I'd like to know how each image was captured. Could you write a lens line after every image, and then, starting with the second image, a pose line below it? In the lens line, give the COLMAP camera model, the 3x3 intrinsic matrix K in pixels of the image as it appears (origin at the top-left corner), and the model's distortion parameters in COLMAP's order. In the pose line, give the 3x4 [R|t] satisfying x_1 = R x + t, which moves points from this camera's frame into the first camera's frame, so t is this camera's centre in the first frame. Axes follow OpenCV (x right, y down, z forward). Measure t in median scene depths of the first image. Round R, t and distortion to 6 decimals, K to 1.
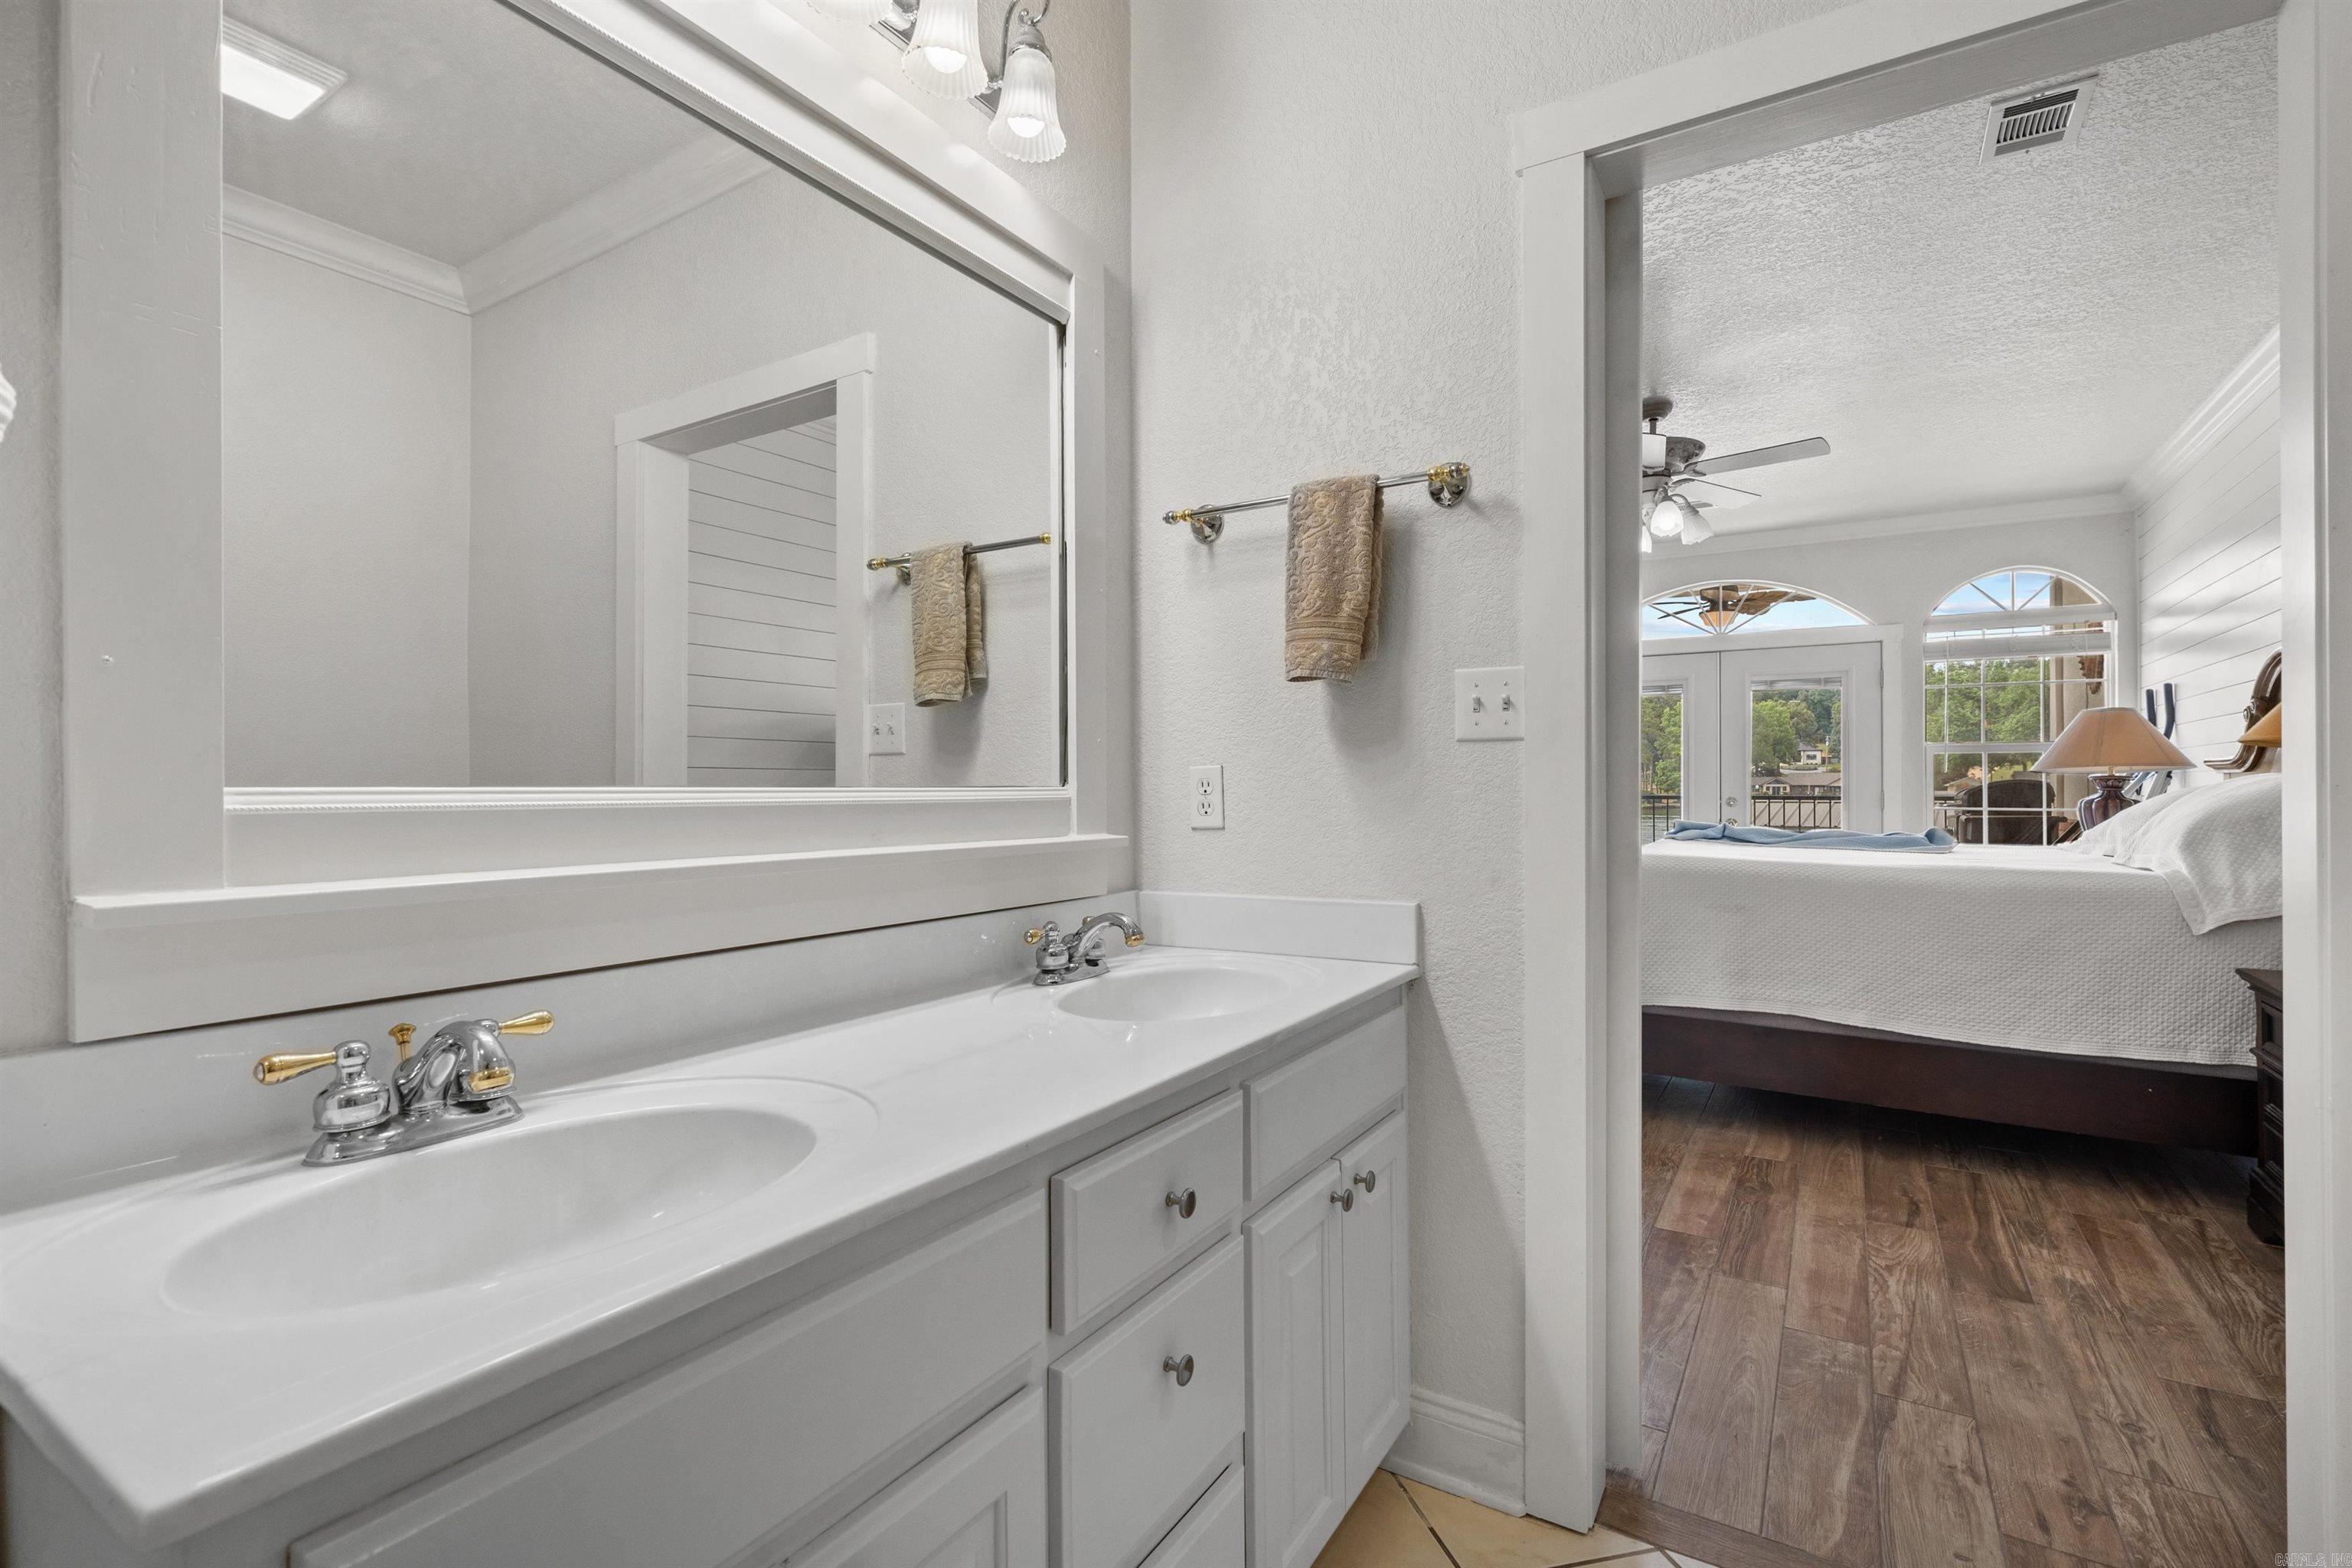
lens RADIAL K [[1077.5, 0, 1155.2], [0, 1077.5, 772.8], [0, 0, 1]] dist [-0.005538, 0.002593]
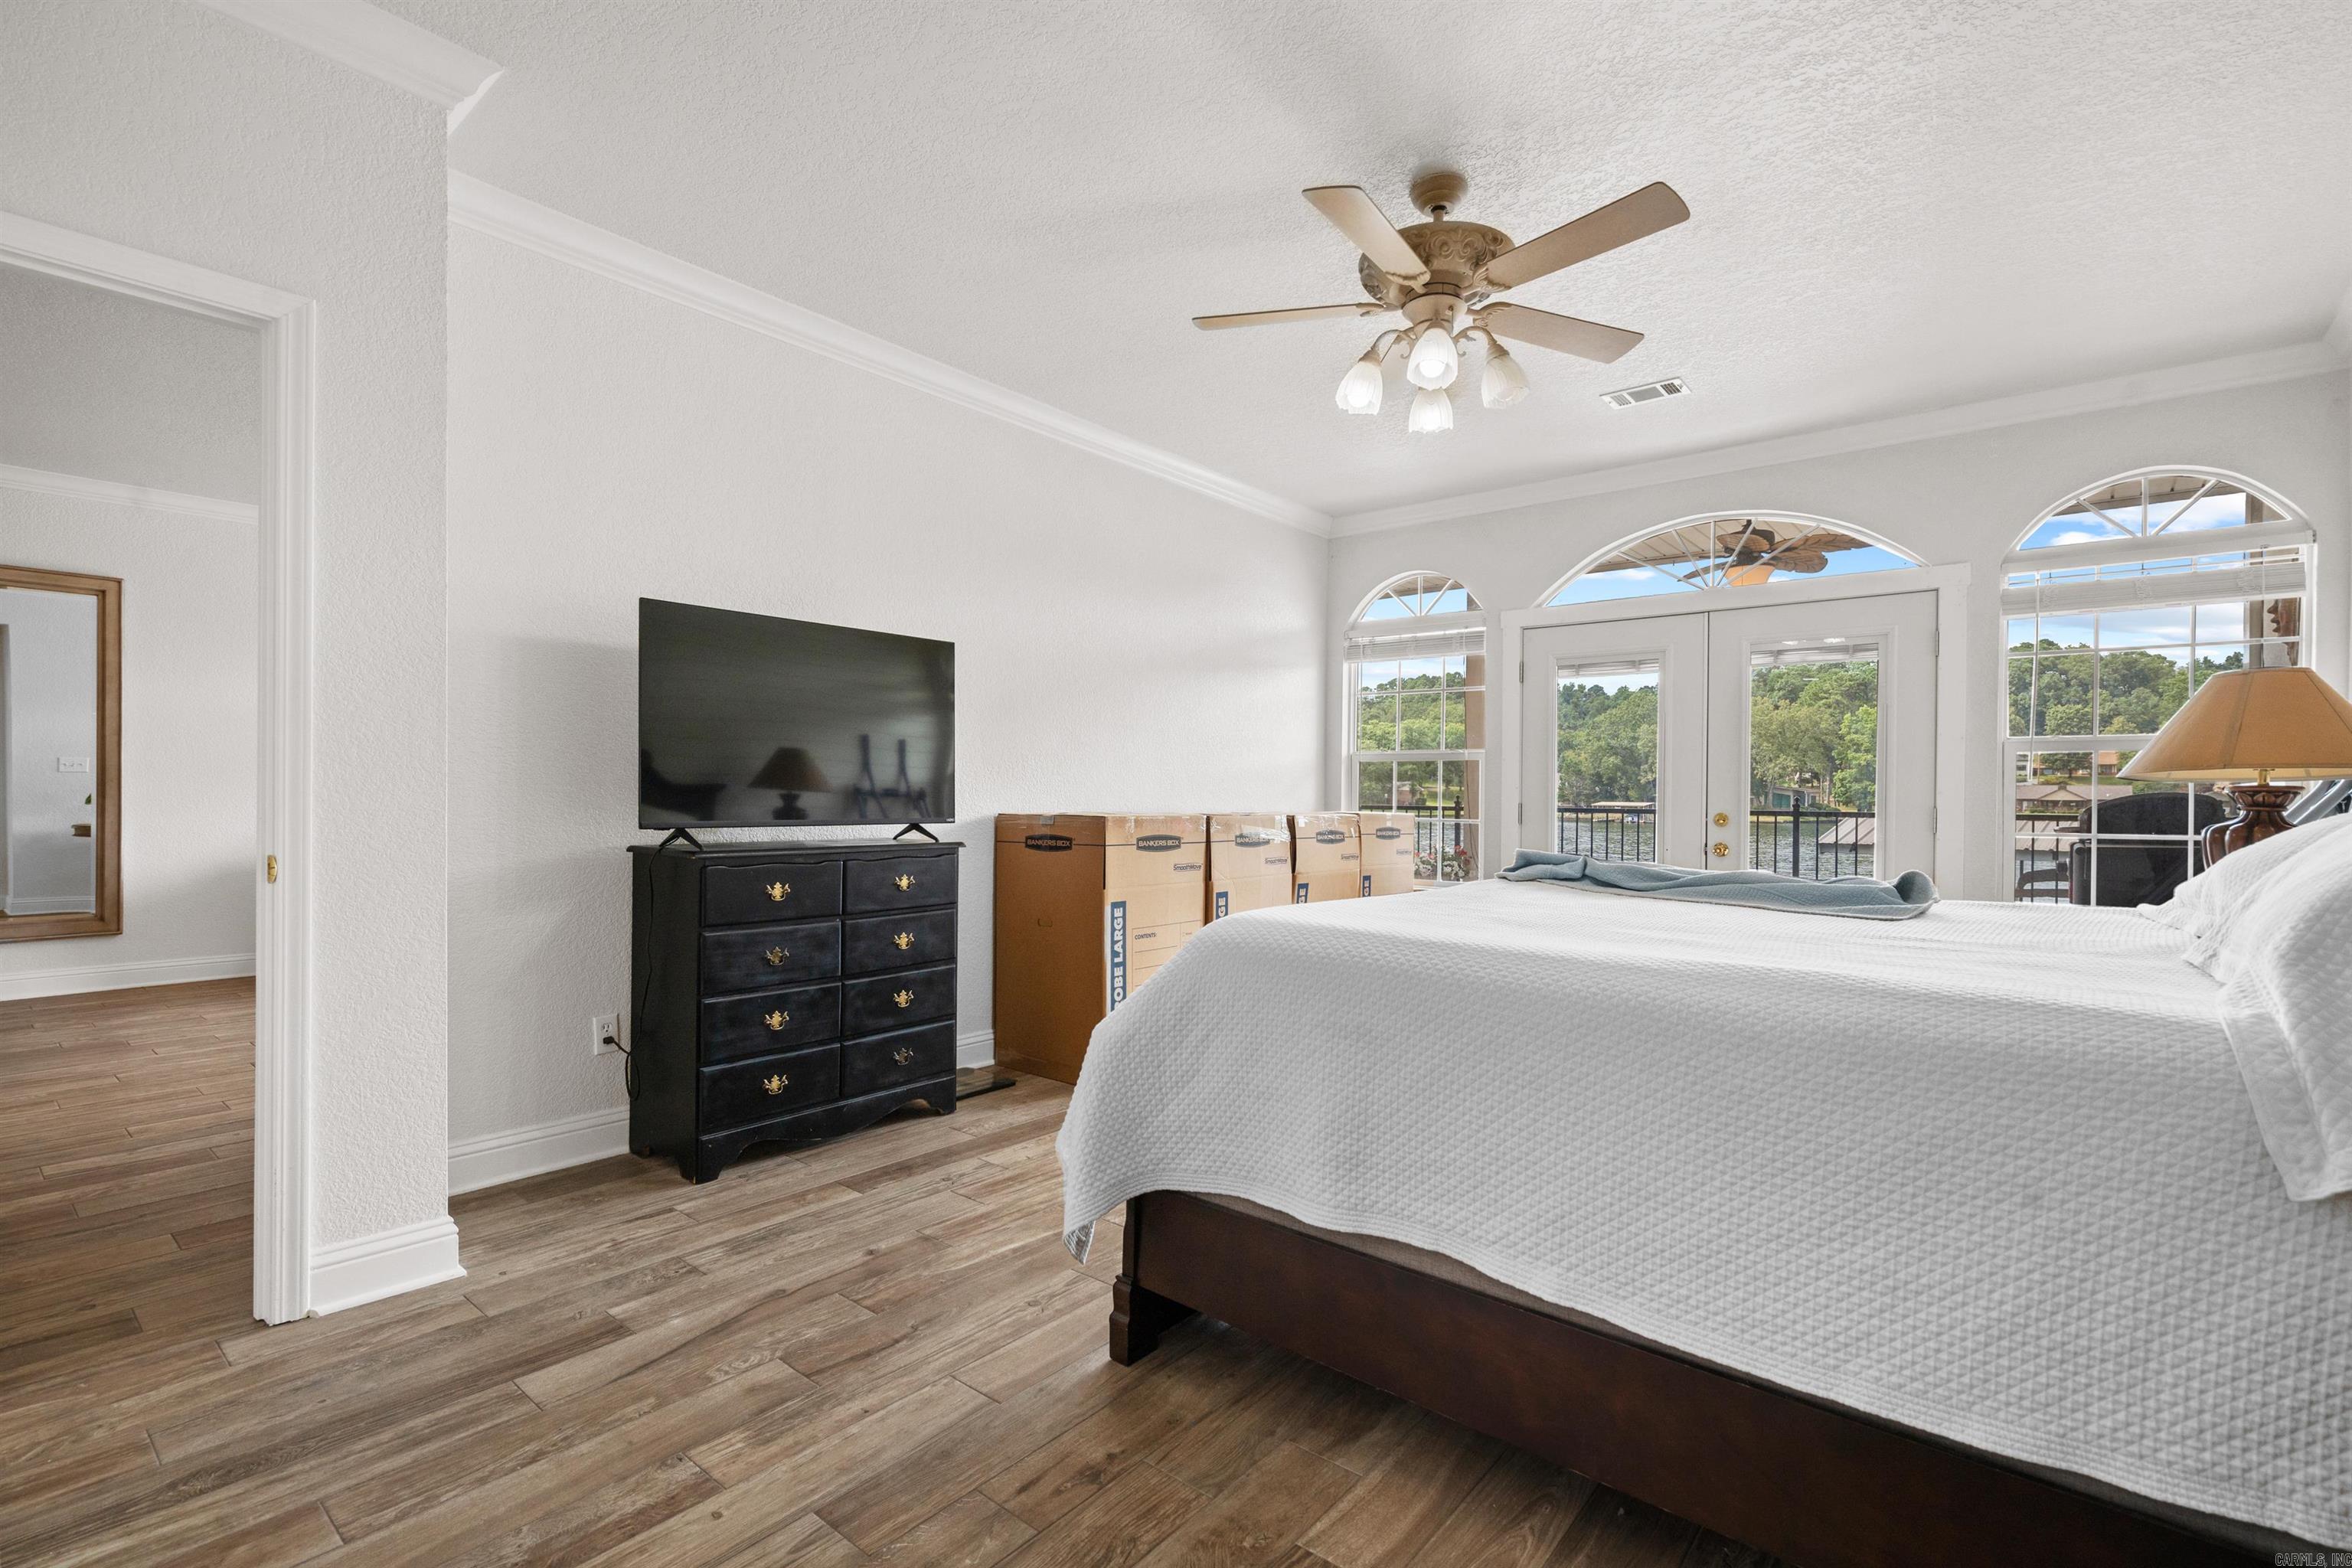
lens RADIAL K [[1077.5, 0, 1149.7], [0, 1077.5, 800.4], [0, 0, 1]] dist [-0.005538, 0.002593]
pose [[0.991114, 0.007792, -0.132786, 0.279605], [-0.005371, 0.999813, 0.018587, 0.002515], [0.132906, -0.017709, 0.990970, 0.259858]]
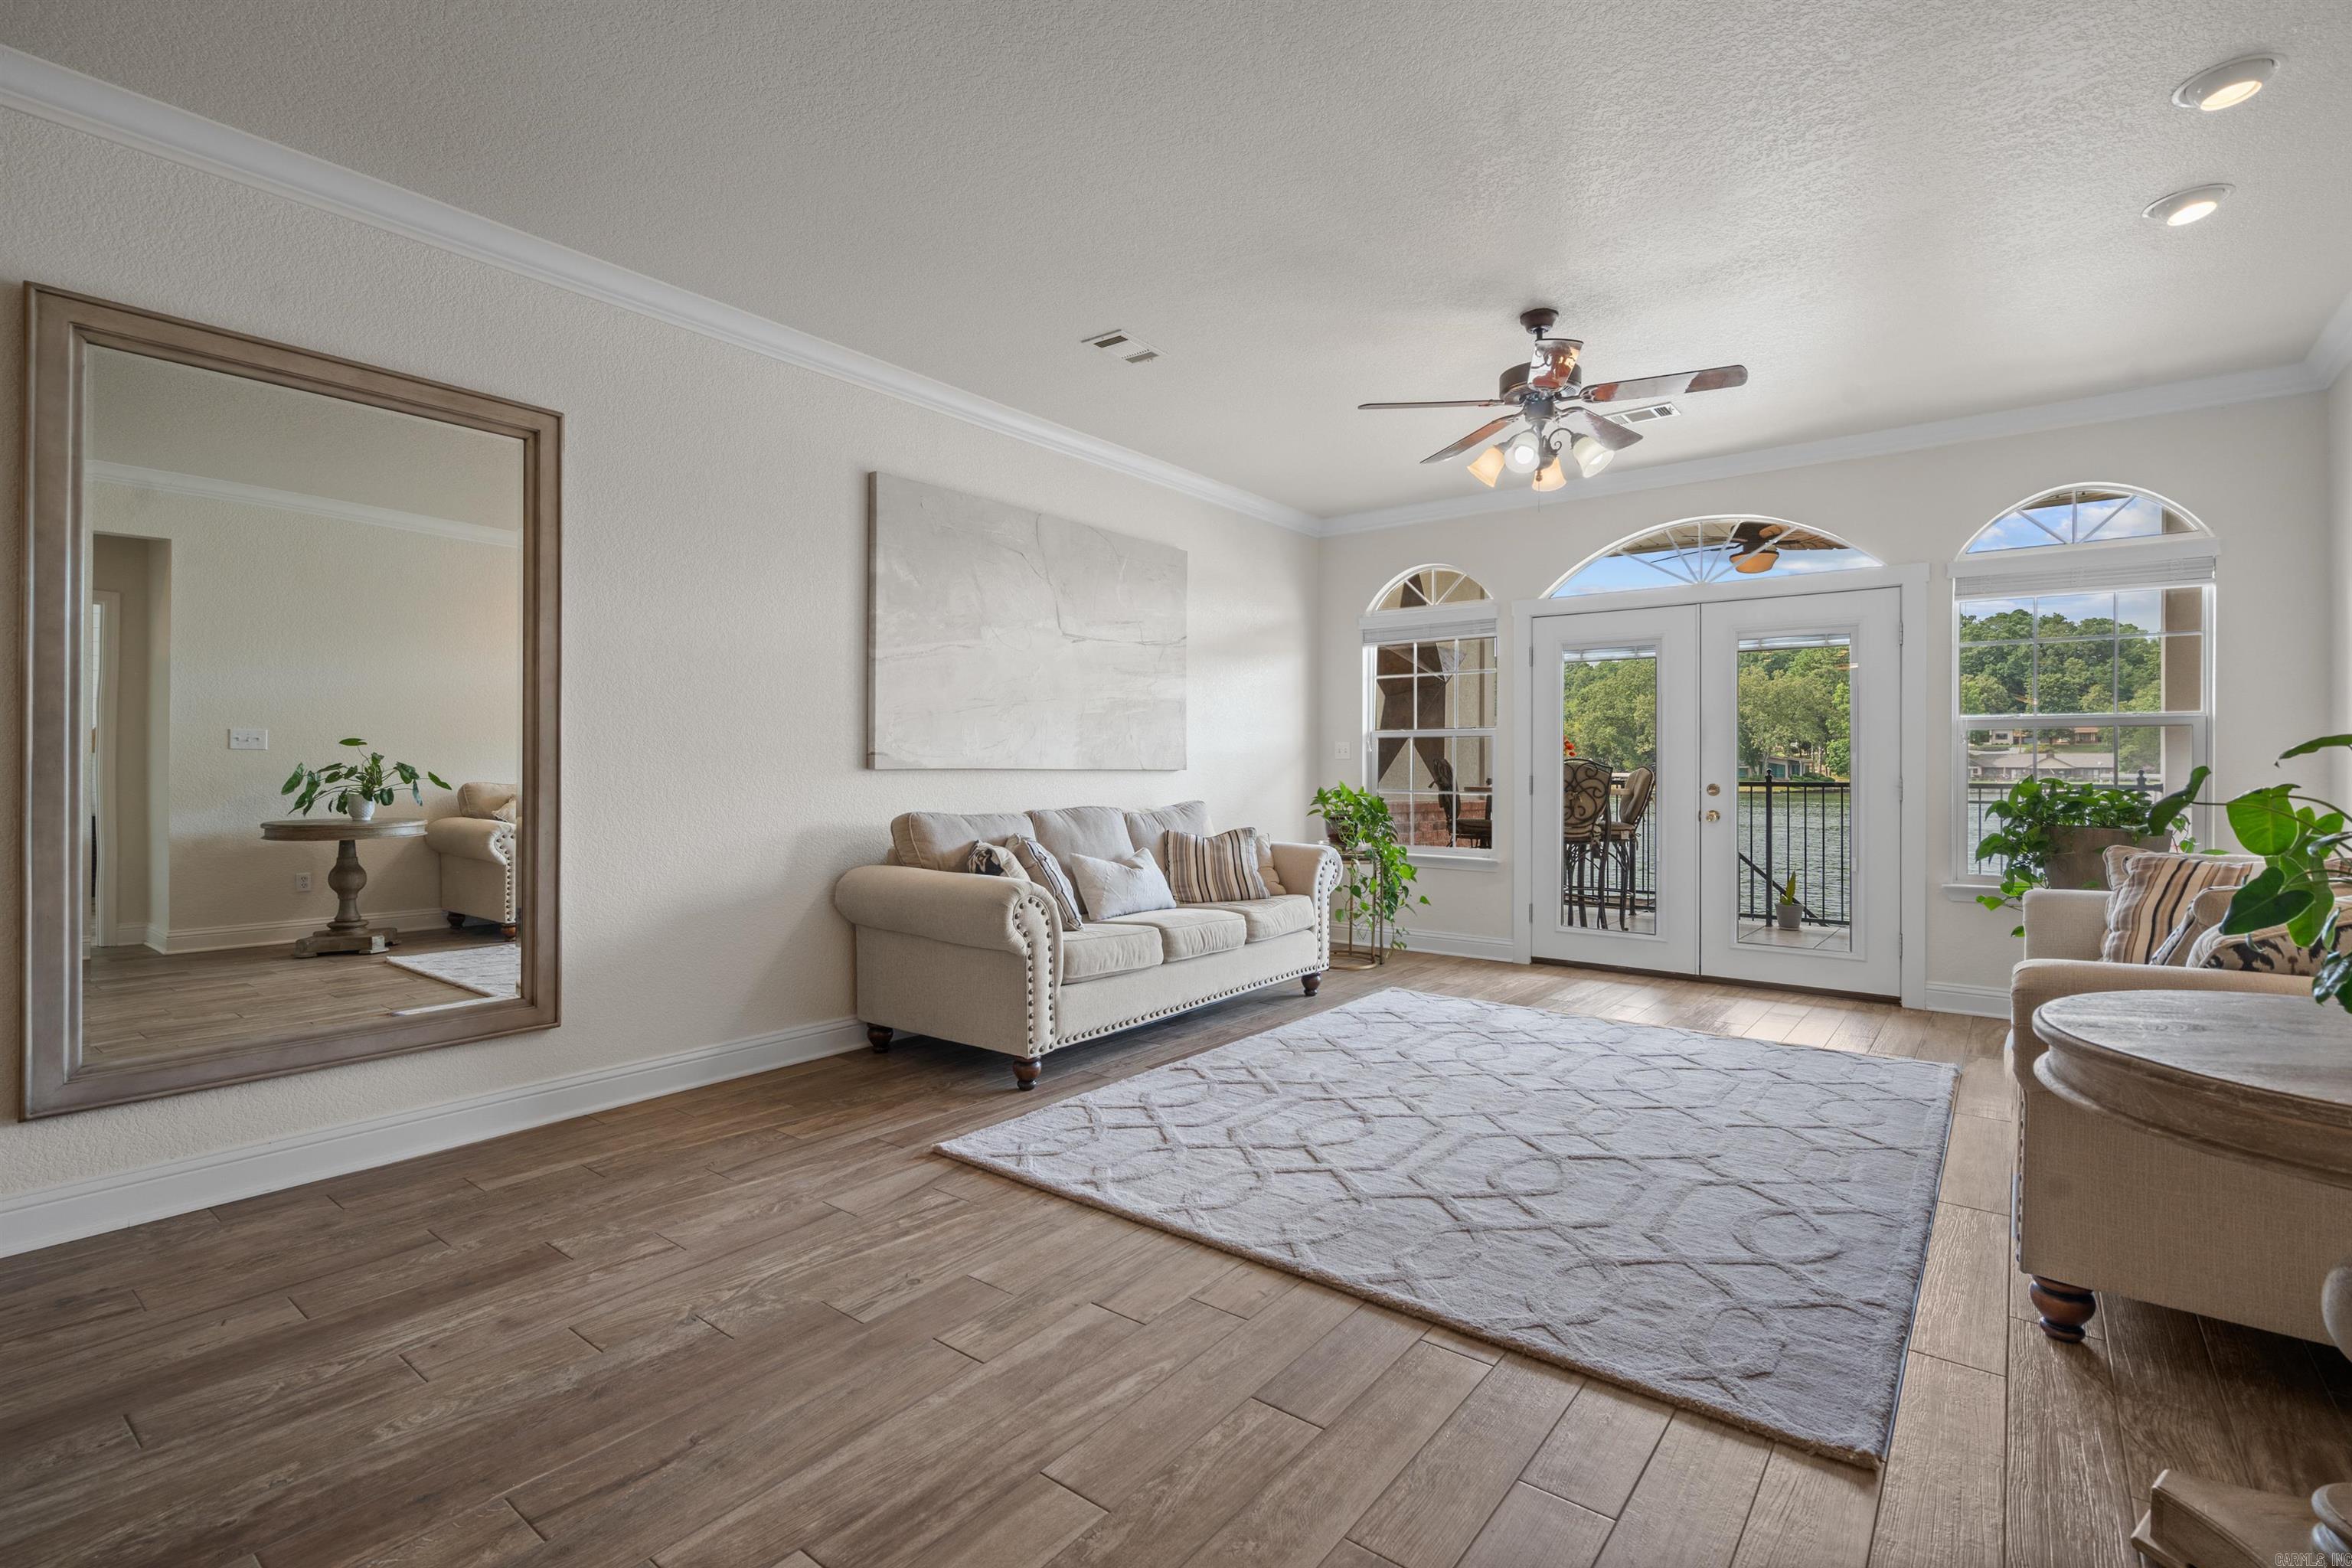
lens RADIAL K [[1077.5, 0, 1160.8], [0, 1077.5, 765.2], [0, 0, 1]] dist [-0.005538, 0.002593]
pose [[0.992674, 0.000316, -0.120823, 0.246805], [0.000936, 0.999946, 0.010306, -0.000413], [0.120820, -0.010344, 0.992621, 0.165103]]
